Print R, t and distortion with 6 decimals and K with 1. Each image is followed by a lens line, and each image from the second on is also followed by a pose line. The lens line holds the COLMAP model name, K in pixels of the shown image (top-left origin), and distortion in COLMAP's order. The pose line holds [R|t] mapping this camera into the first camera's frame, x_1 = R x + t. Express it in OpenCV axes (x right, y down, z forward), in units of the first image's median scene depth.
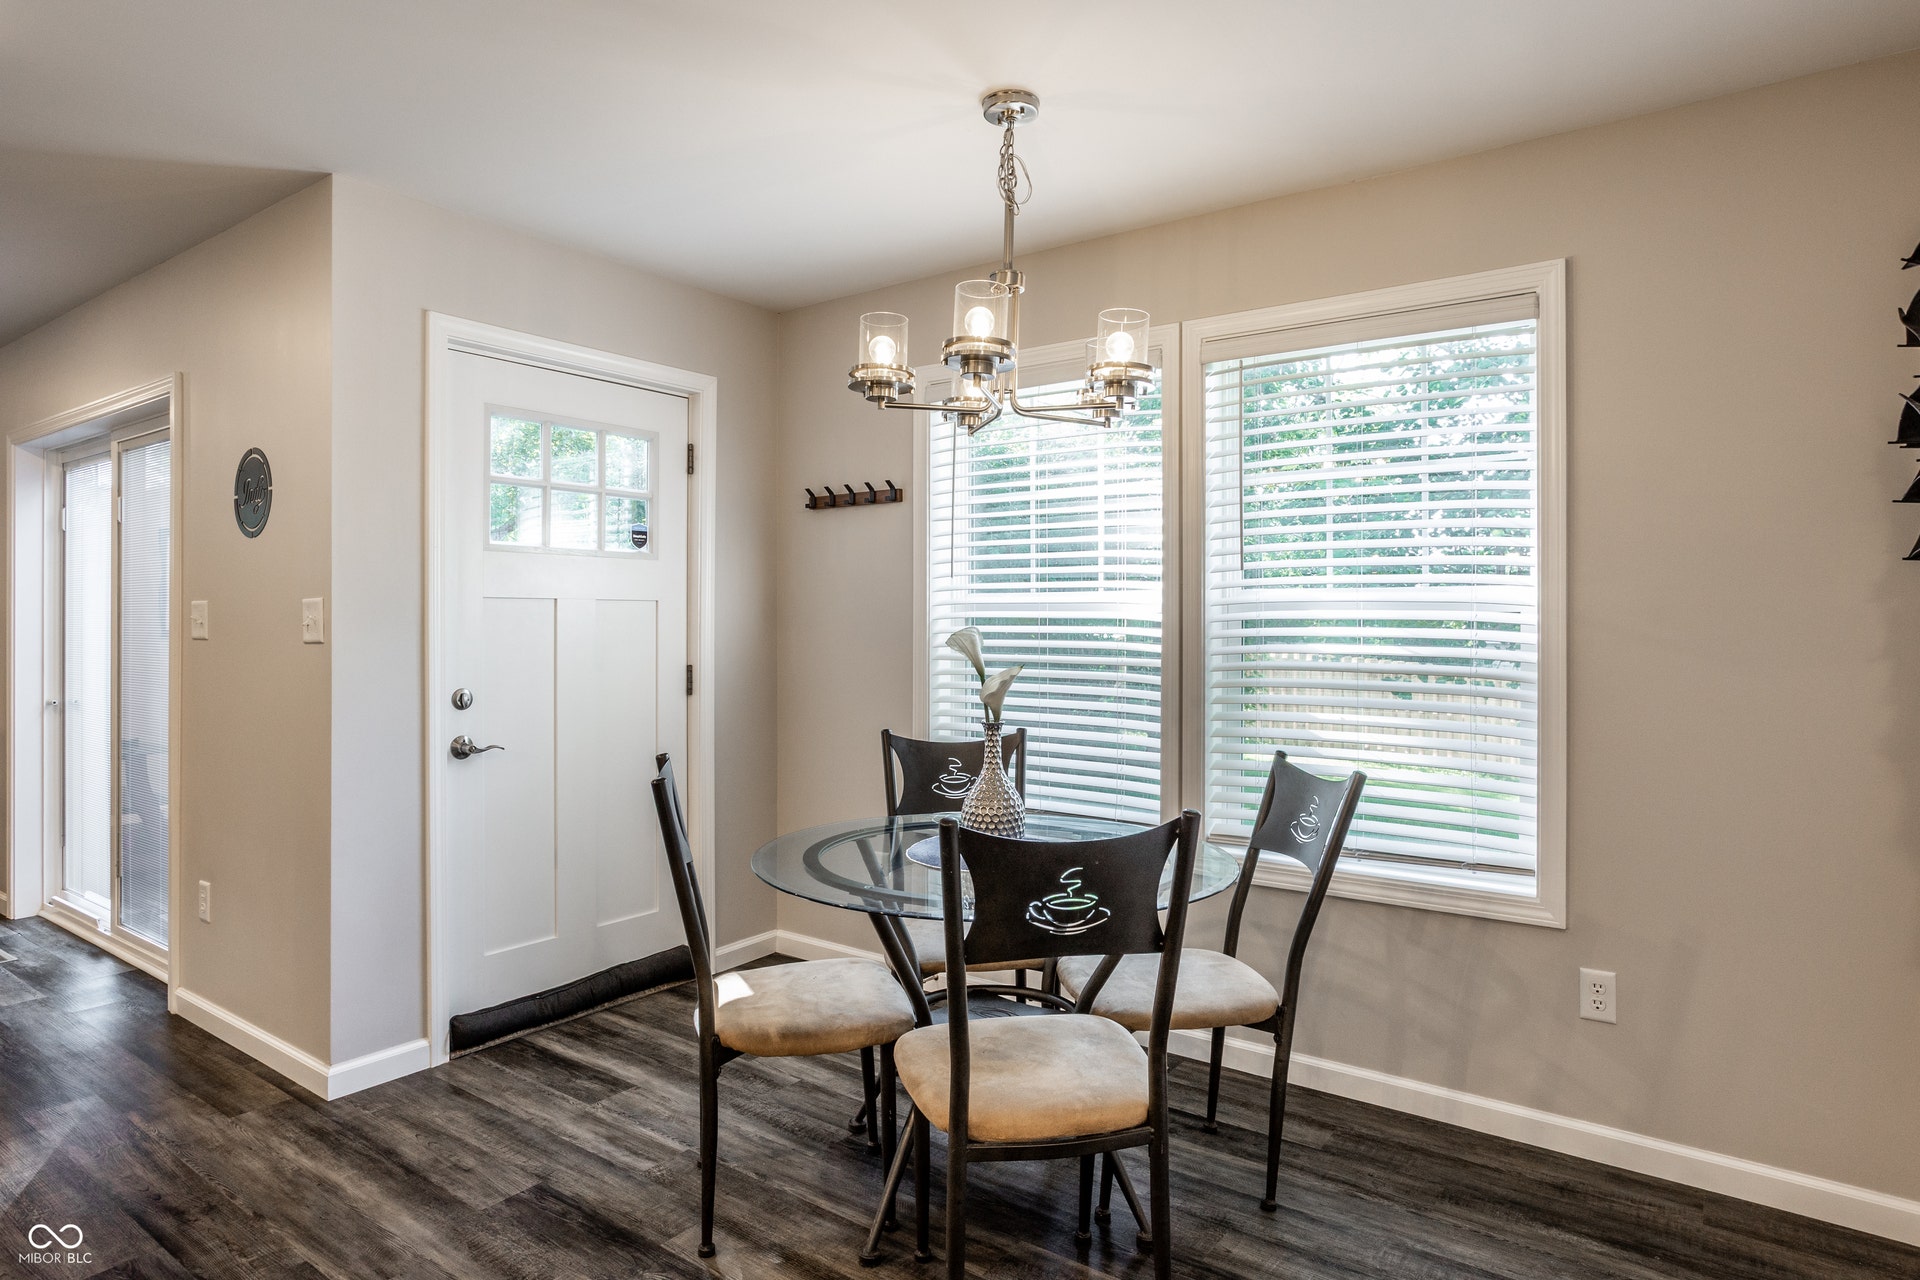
lens RADIAL K [[1092.4, 0, 952.2], [0, 1092.4, 617.2], [0, 0, 1]] dist [-0.055572, 0.038586]
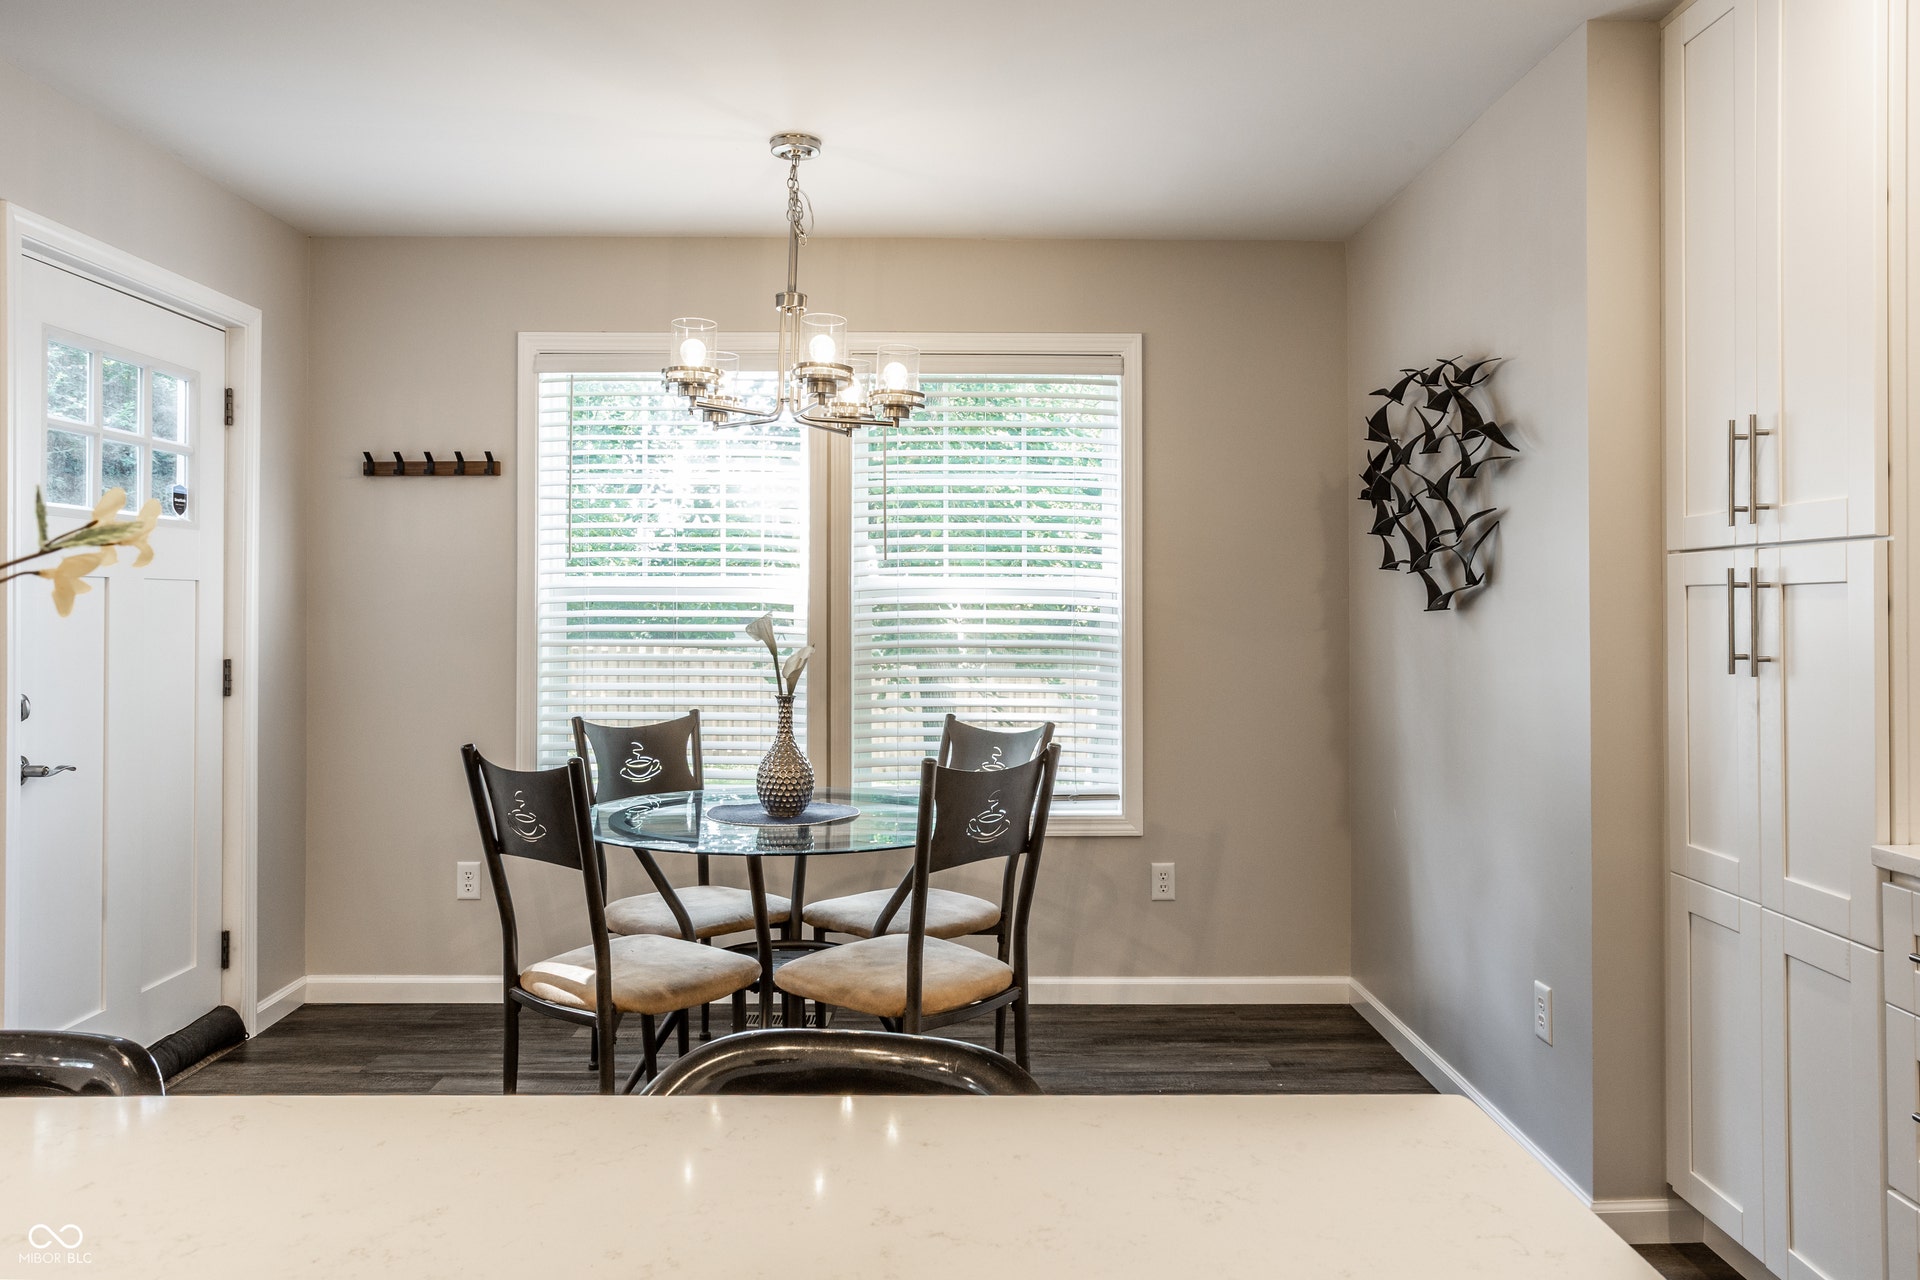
lens RADIAL K [[1335.8, 0, 960.3], [0, 1335.8, 595.9], [0, 0, 1]] dist [-0.006158, 0.004827]
pose [[0.801086, 0.002914, 0.598543, -0.571346], [-0.002025, 0.999996, -0.002159, -0.003909], [-0.598546, 0.000517, 0.801088, -0.184640]]
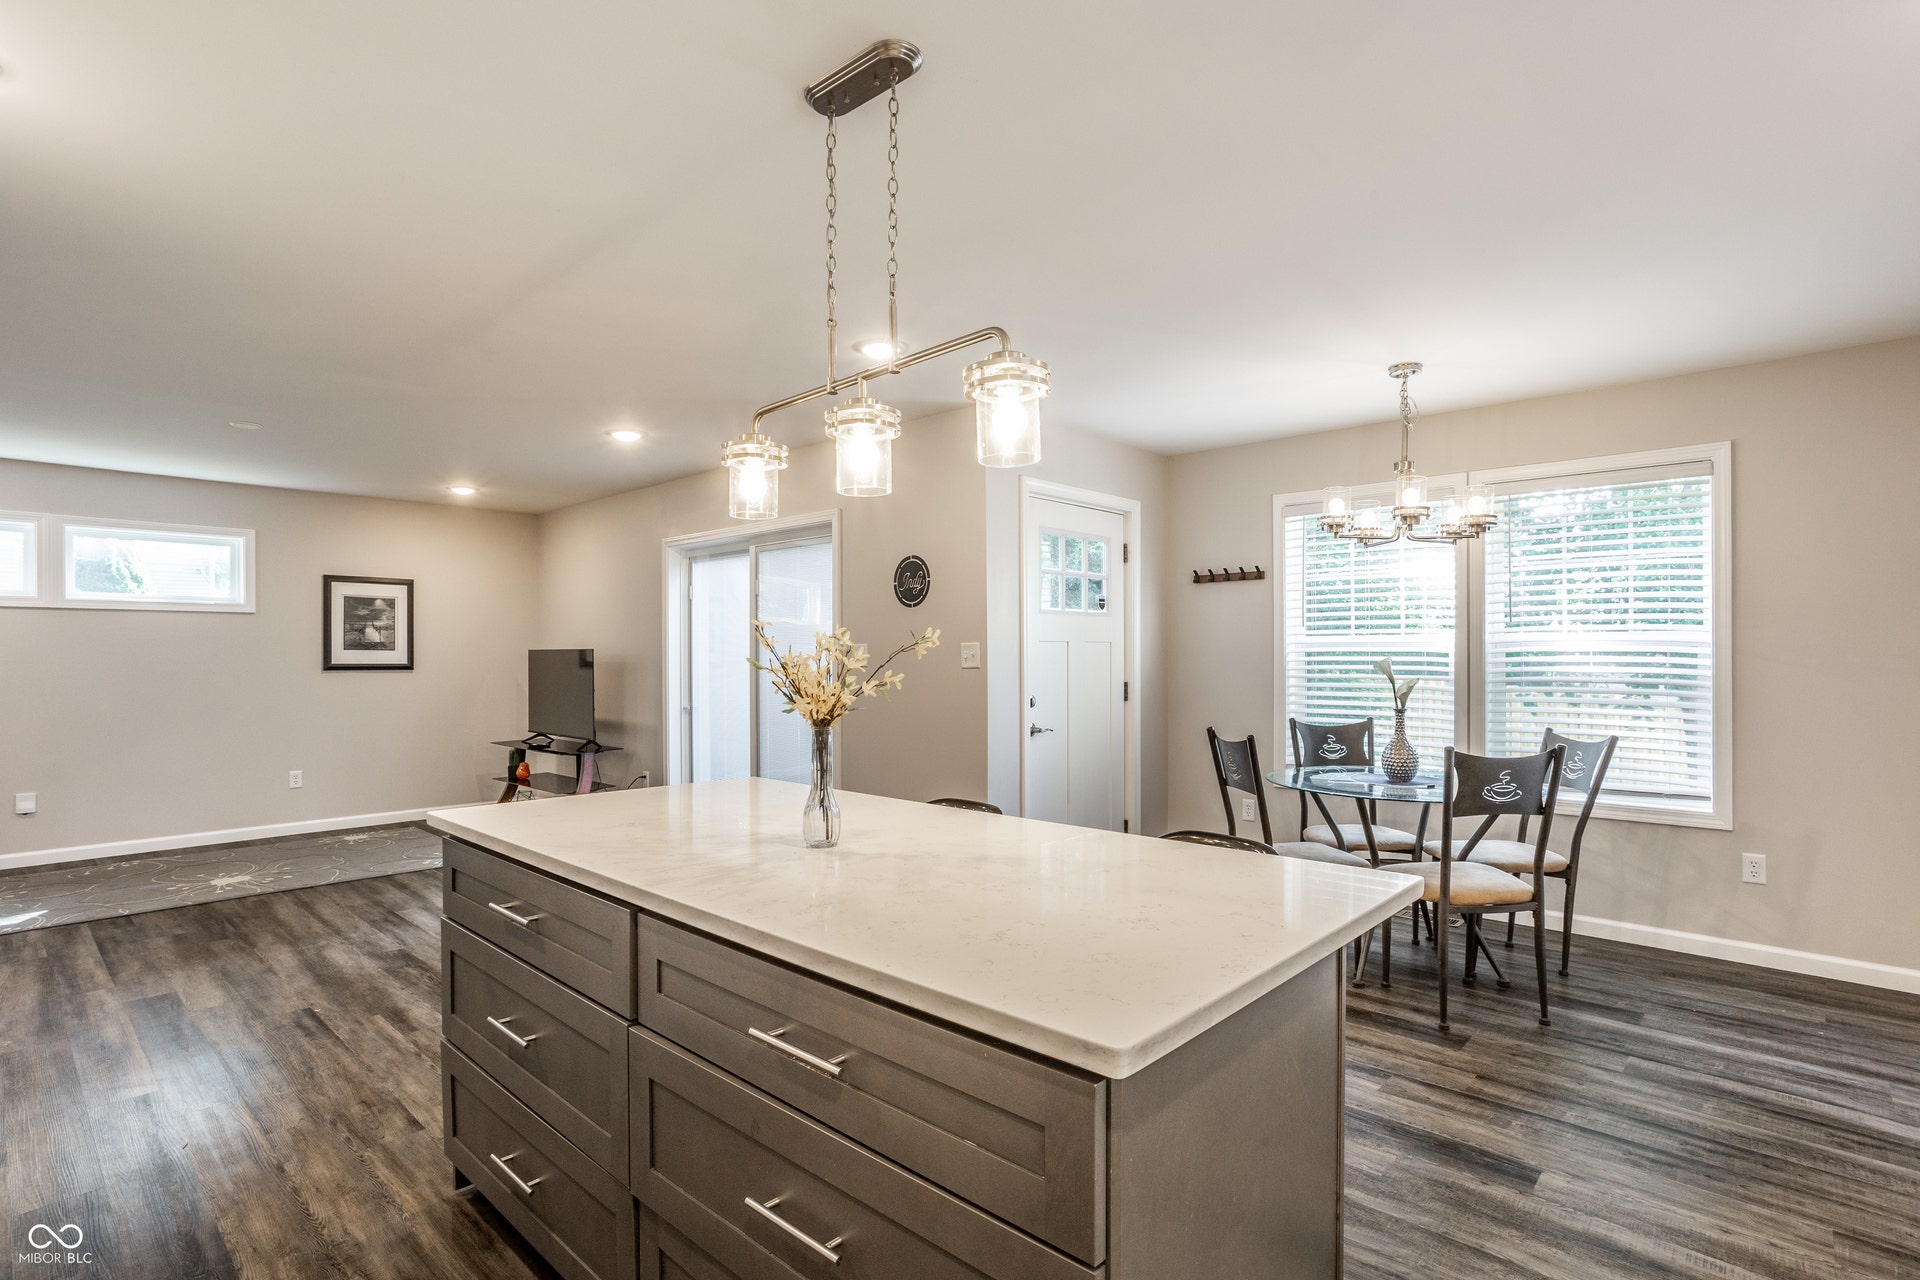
lens RADIAL K [[935.0, 0, 970.8], [0, 935.0, 655.1], [0, 0, 1]] dist [-0.059037, 0.037146]
pose [[0.994122, -0.005481, -0.108123, -0.456320], [0.006082, 0.999968, 0.005222, -0.006423], [0.108091, -0.005848, 0.994124, -0.553601]]
